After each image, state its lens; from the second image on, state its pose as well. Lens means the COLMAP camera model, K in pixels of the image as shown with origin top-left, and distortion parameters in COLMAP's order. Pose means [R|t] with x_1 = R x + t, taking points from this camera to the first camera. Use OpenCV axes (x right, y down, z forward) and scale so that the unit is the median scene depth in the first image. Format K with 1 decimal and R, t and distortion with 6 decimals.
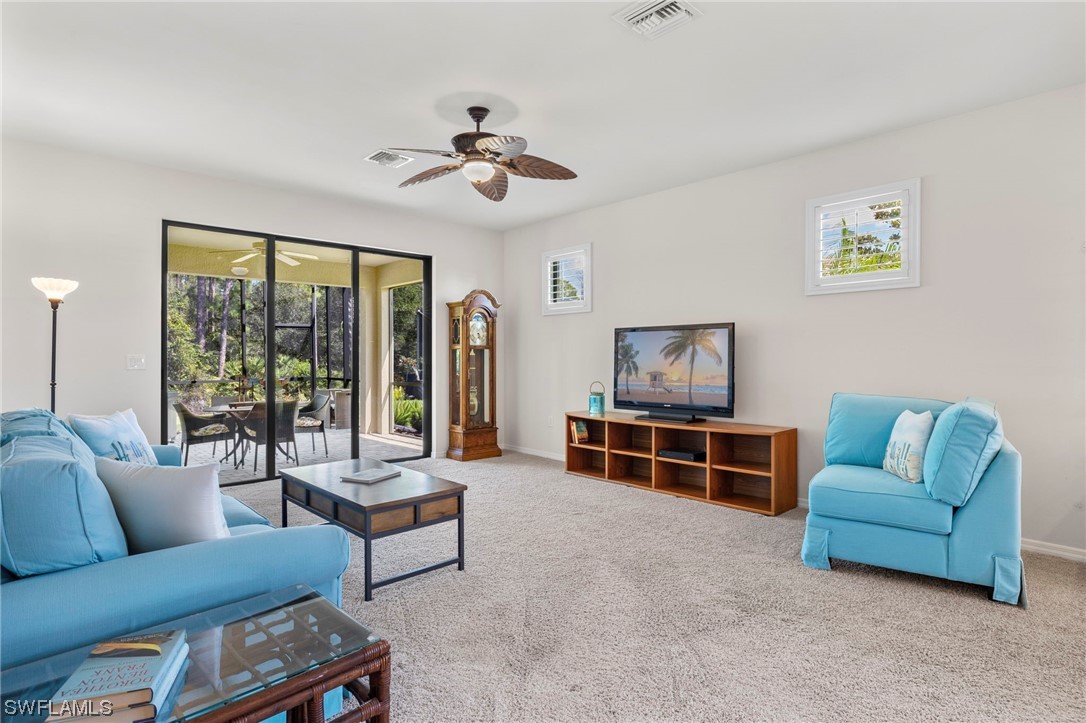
lens RADIAL K [[548.4, 0, 539.6], [0, 548.4, 360.1], [0, 0, 1]] dist [-0.004055, 0.000272]
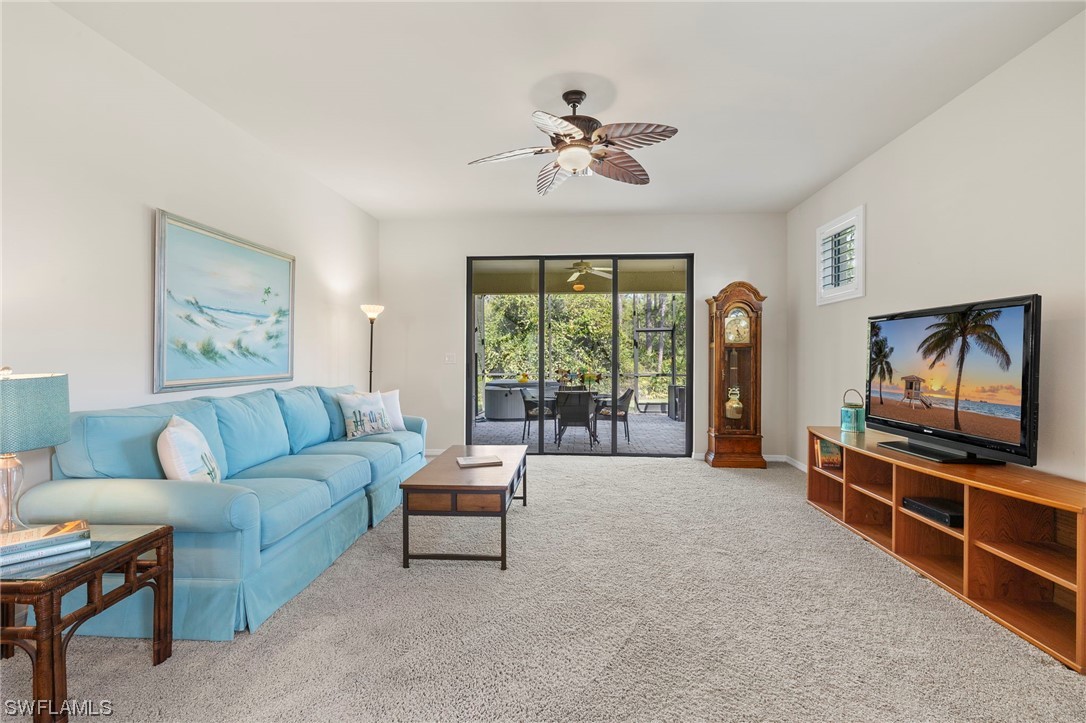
lens RADIAL K [[484.7, 0, 542.5], [0, 484.7, 358.2], [0, 0, 1]] dist [-0.009889, 0.002561]
pose [[0.687915, 0.005425, -0.725771, 0.301011], [-0.007866, 0.999969, 0.000019, 0.000702], [0.725749, 0.005696, 0.687936, 0.251747]]
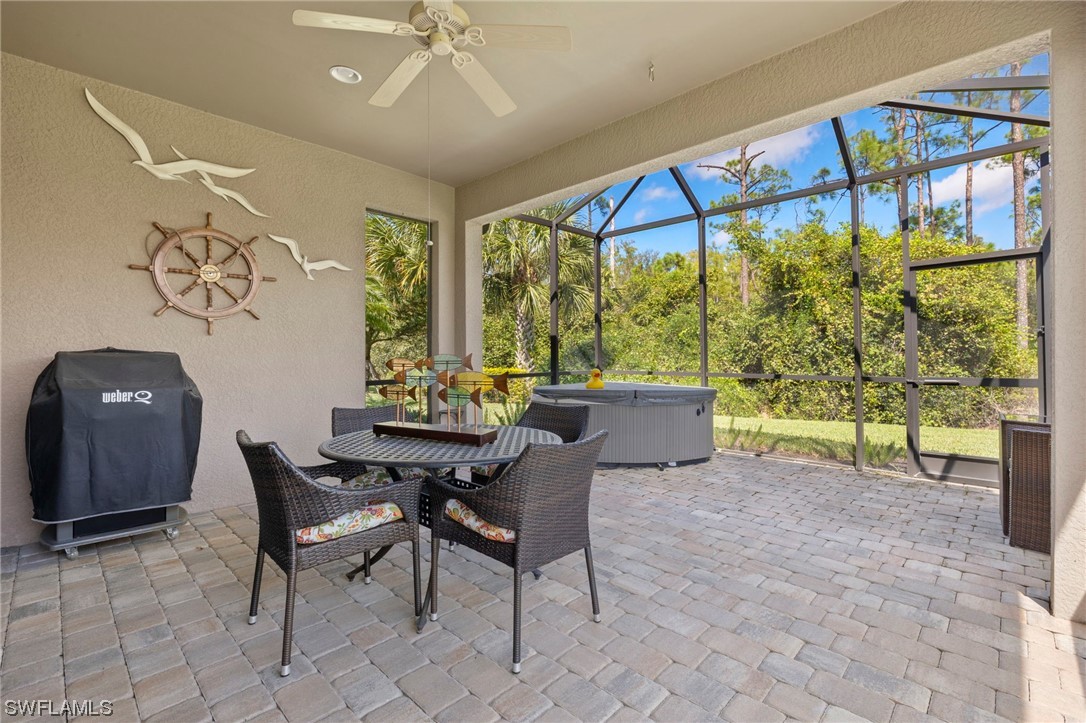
lens RADIAL K [[484.7, 0, 548.3], [0, 484.7, 356.4], [0, 0, 1]] dist [-0.009889, 0.002561]
pose [[0.084202, 0.006127, -0.996430, -0.234546], [-0.002614, 0.999979, 0.005928, 0.028558], [0.996445, 0.002105, 0.084216, 1.428436]]
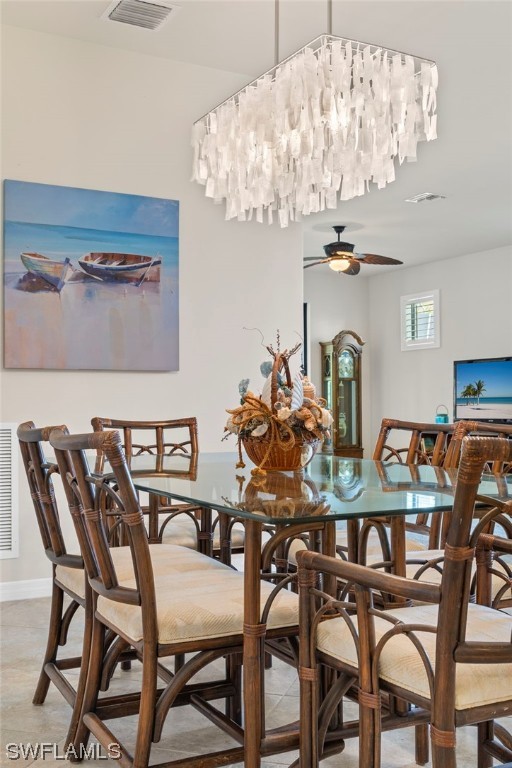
lens RADIAL K [[812.7, 0, 251.5], [0, 812.7, 385.2], [0, 0, 1]] dist [-0.002739, 0.000000]
pose [[0.969390, -0.009282, -0.245349, 0.143256], [0.001271, 0.999462, -0.032786, 0.055944], [0.245521, 0.031471, 0.968880, -0.887456]]
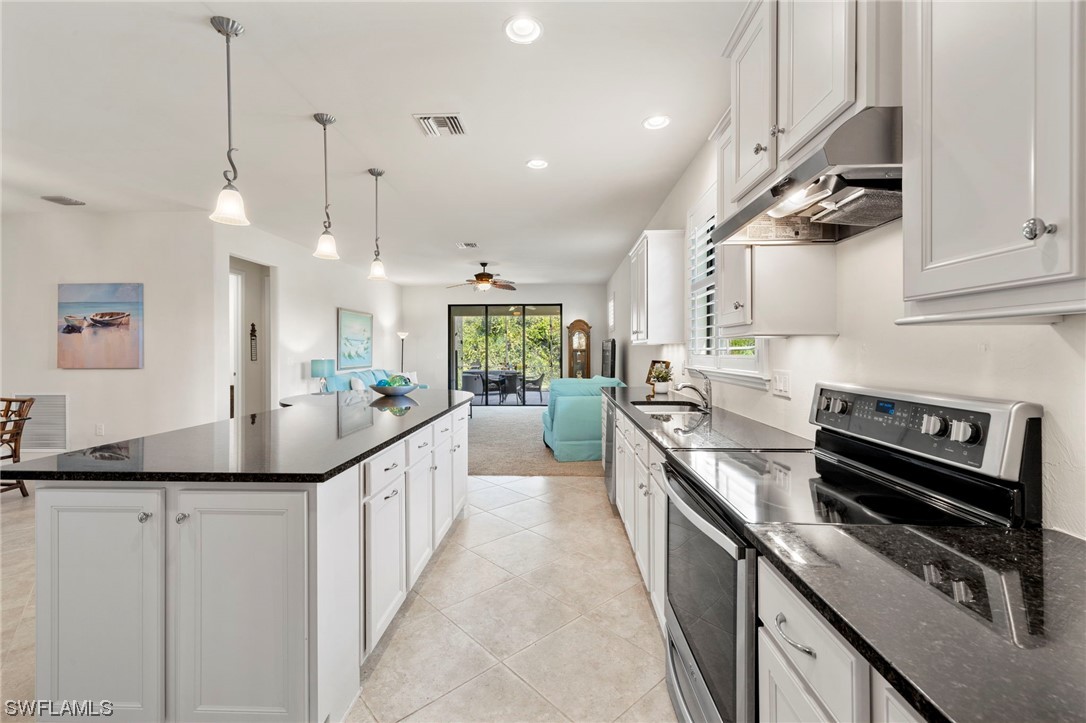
lens RADIAL K [[439.3, 0, 535.0], [0, 439.3, 357.9], [0, 0, 1]] dist [-0.000730, -0.000063]
pose [[0.706554, 0.009609, -0.707594, 1.024606], [-0.003424, 0.999943, 0.010160, -0.013370], [0.707651, -0.004756, 0.706546, -0.214127]]
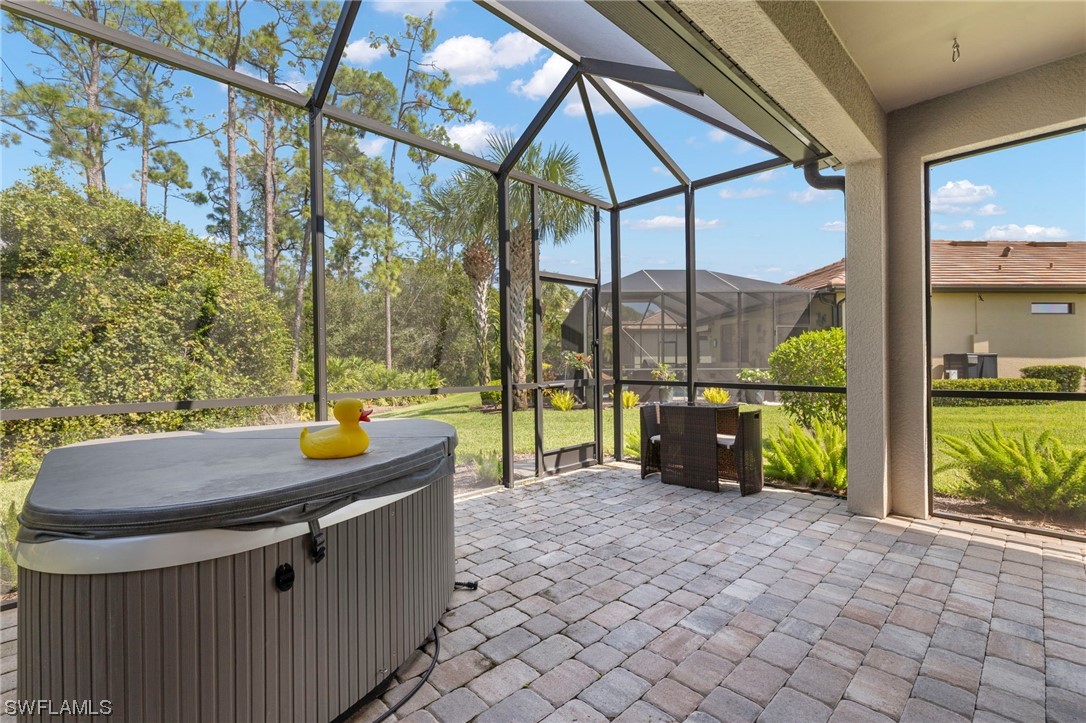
lens RADIAL K [[484.7, 0, 551.3], [0, 484.7, 355.9], [0, 0, 1]] dist [-0.009889, 0.002561]
pose [[0.999337, -0.008528, 0.035392, -1.113562], [0.009031, 0.999860, -0.014073, 0.036030], [-0.035267, 0.014384, 0.999274, 1.246110]]
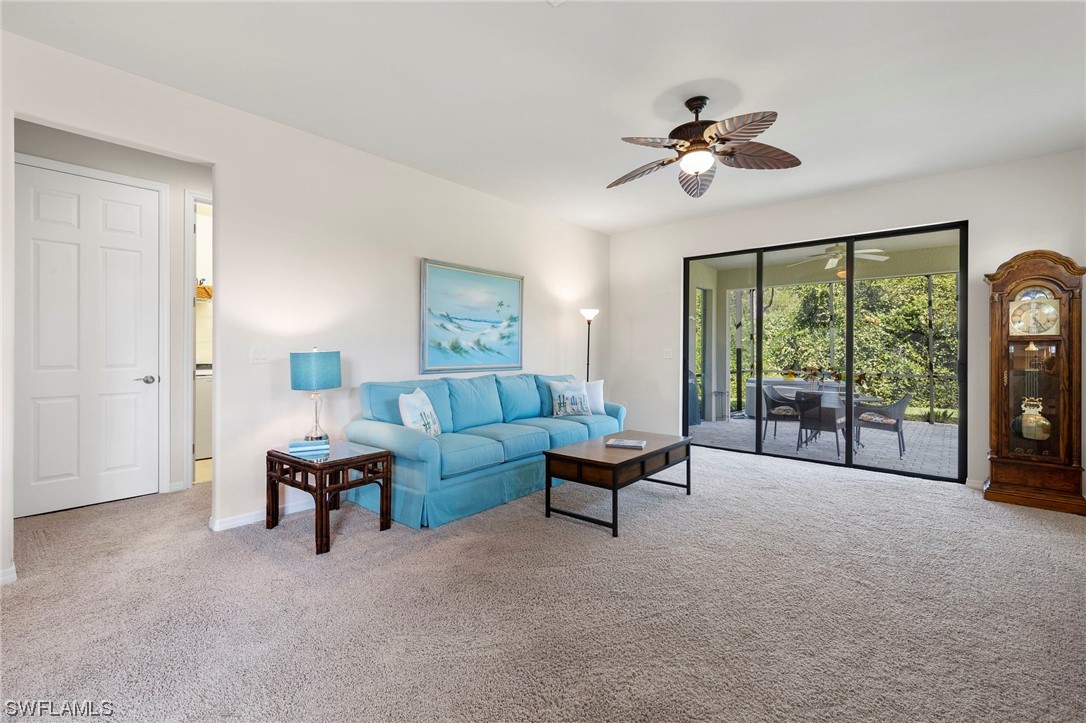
lens RADIAL K [[464.4, 0, 542.8], [0, 464.4, 349.9], [0, 0, 1]] dist [-0.001084, -0.000201]
pose [[0.123576, 0.000152, -0.992335, 0.447467], [-0.013228, 0.999911, -0.001494, -0.000910], [0.992247, 0.013311, 0.123567, 0.408738]]
